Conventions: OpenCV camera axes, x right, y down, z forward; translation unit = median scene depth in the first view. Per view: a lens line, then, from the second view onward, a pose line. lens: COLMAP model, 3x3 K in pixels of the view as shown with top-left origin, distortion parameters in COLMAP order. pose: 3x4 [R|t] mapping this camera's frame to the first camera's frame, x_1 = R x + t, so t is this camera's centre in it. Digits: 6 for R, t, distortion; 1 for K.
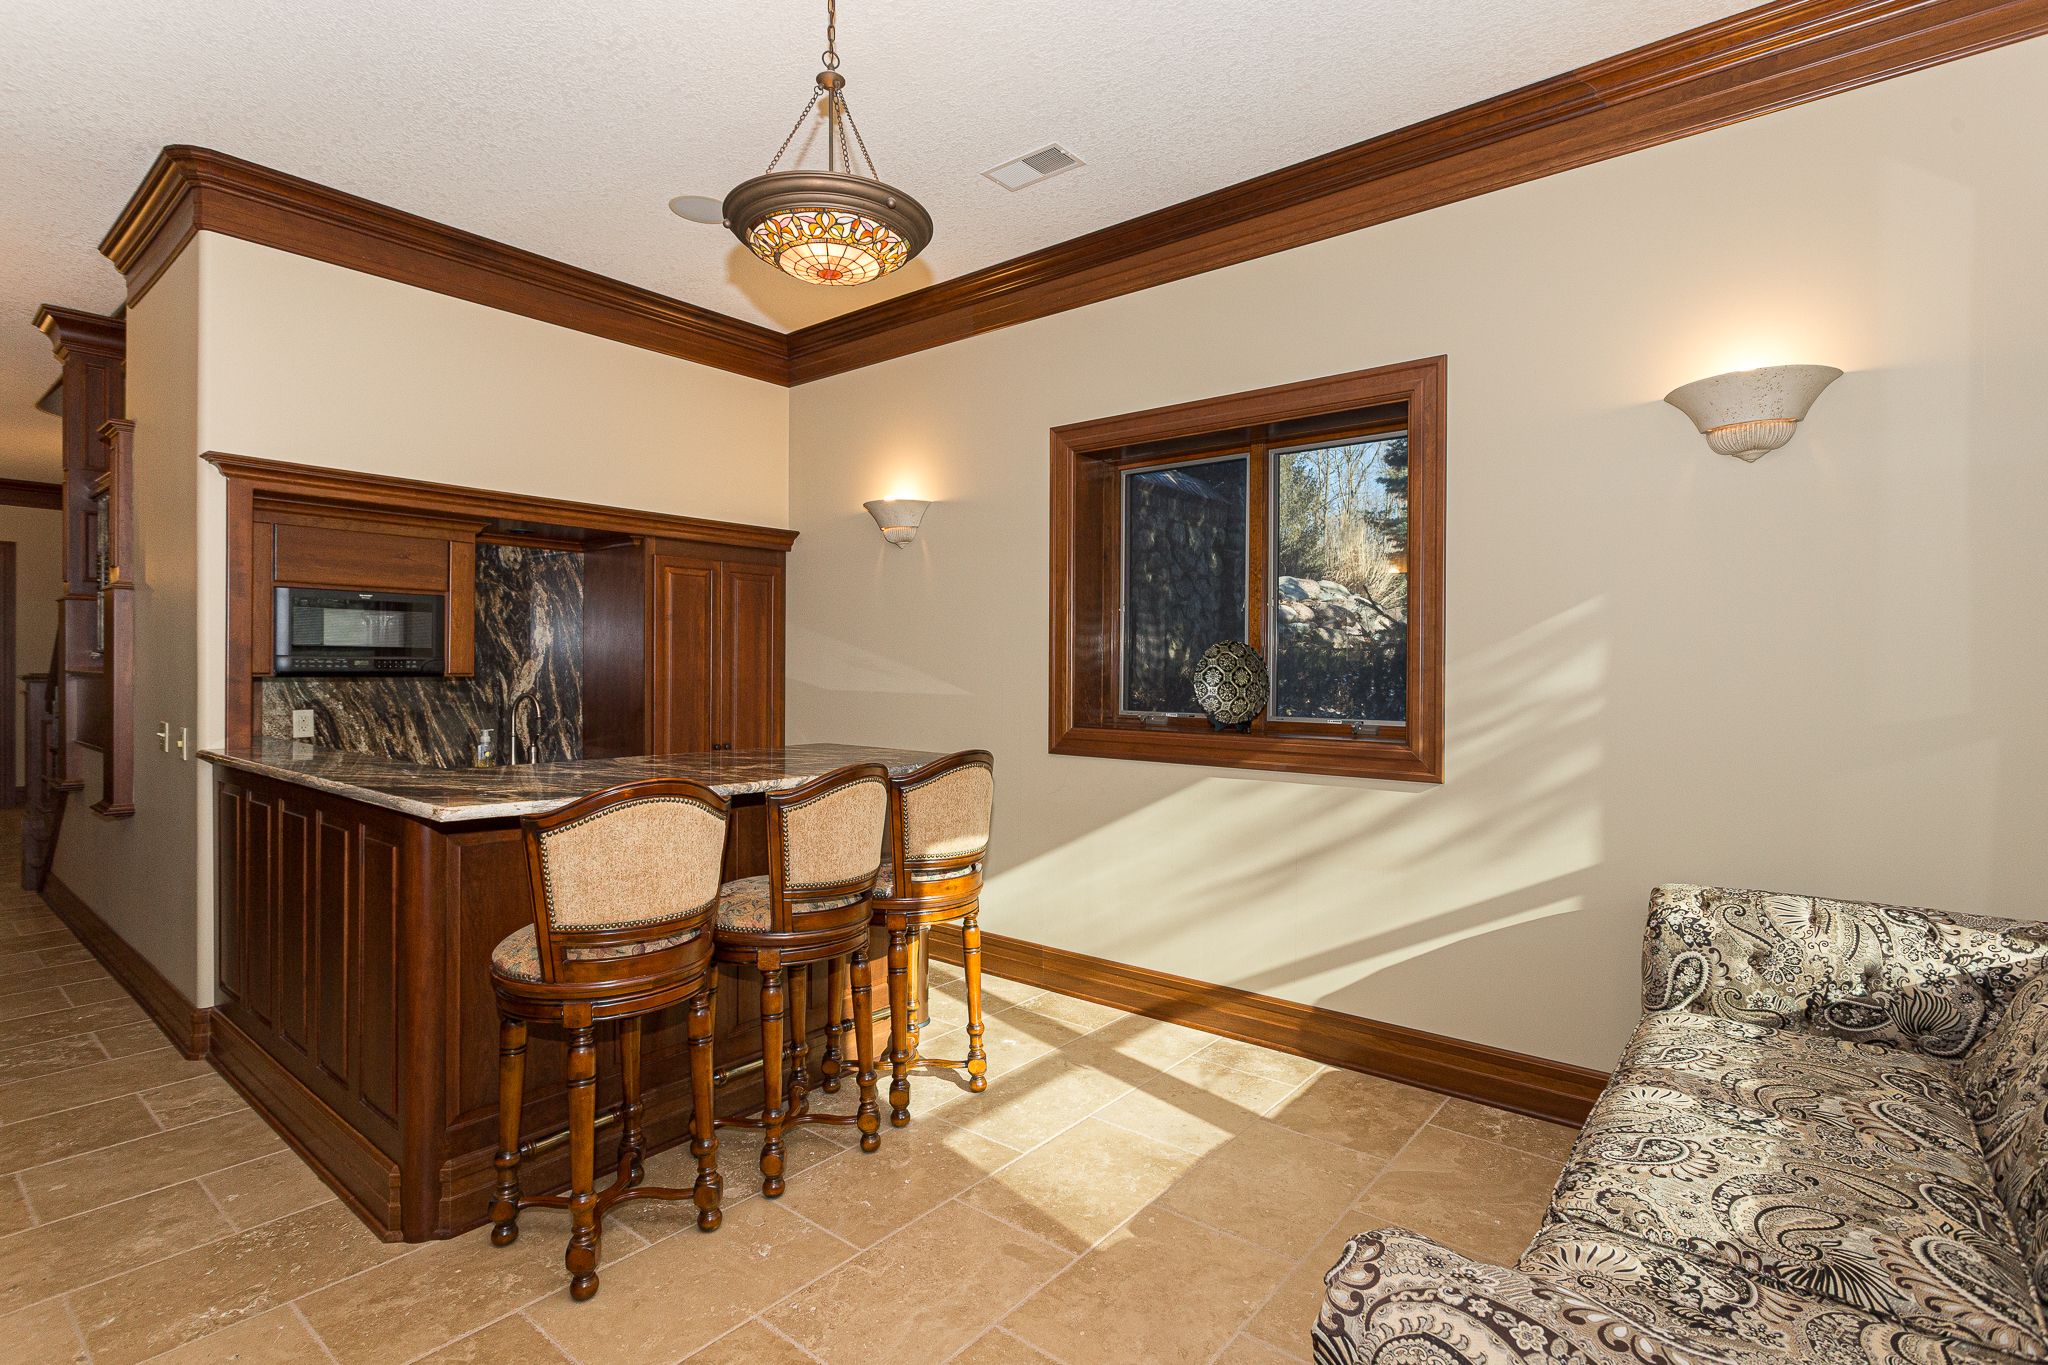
lens RADIAL K [[970.3, 0, 1026.9], [0, 970.3, 672.7], [0, 0, 1]] dist [-0.000926, 0.001451]
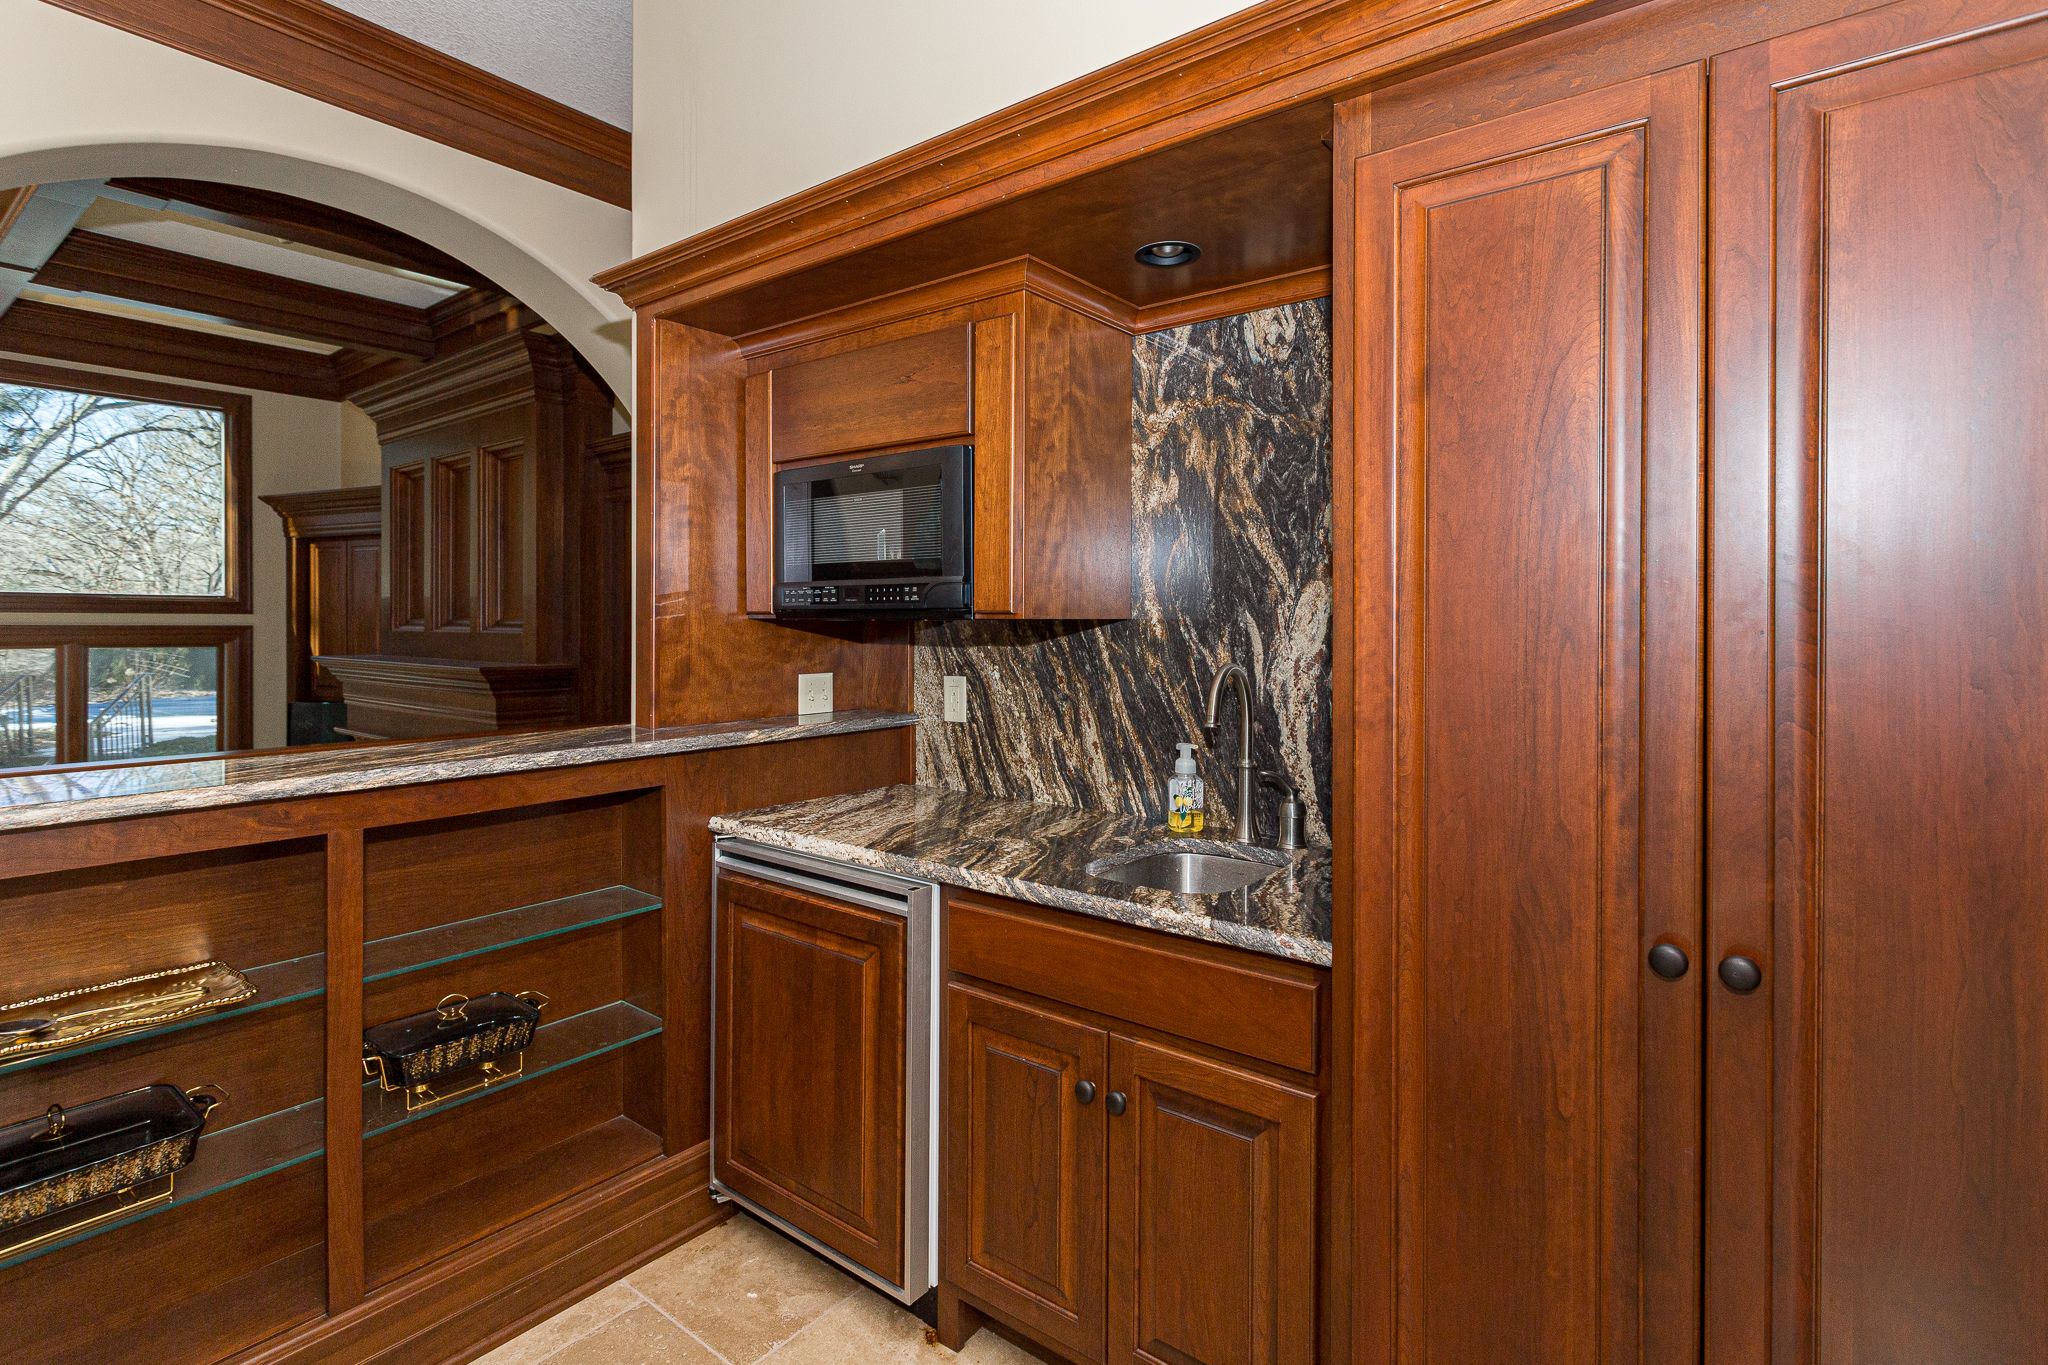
lens RADIAL K [[970.3, 0, 1020.3], [0, 970.3, 631.8], [0, 0, 1]] dist [-0.000926, 0.001451]
pose [[0.027186, -0.001550, -0.999629, -0.125173], [-0.009500, 0.999953, -0.001809, 0.009914], [0.999585, 0.009545, 0.027170, 0.912621]]
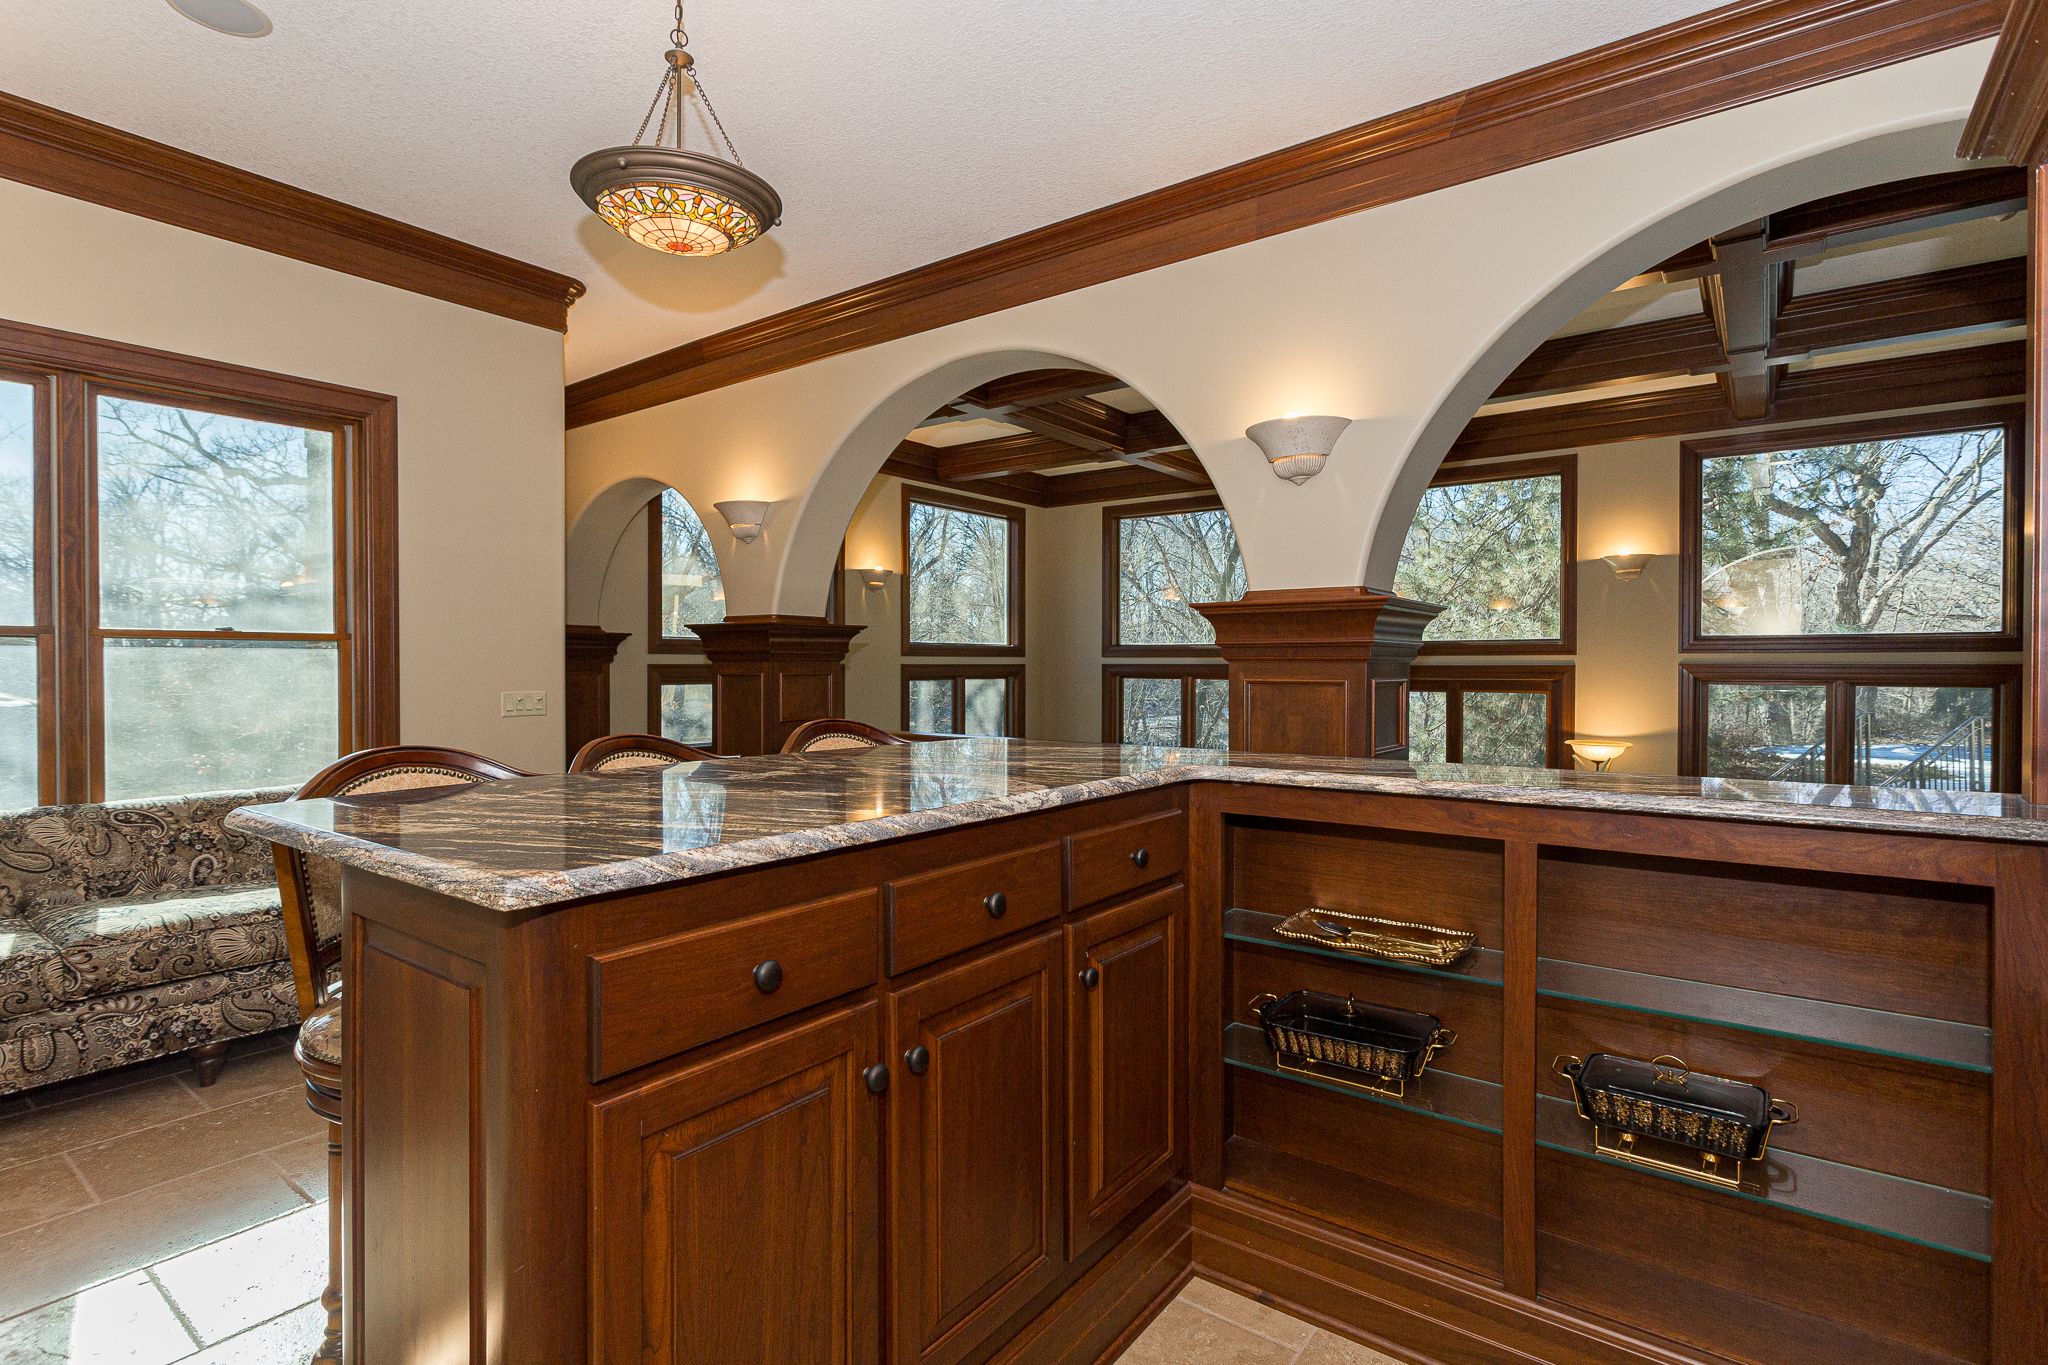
lens RADIAL K [[970.3, 0, 1021.5], [0, 970.3, 675.0], [0, 0, 1]] dist [-0.000926, 0.001451]
pose [[-0.999289, -0.005741, -0.037255, -0.254379], [-0.006223, 0.999898, 0.012845, 0.015793], [0.037177, 0.013068, -0.999223, 1.019741]]
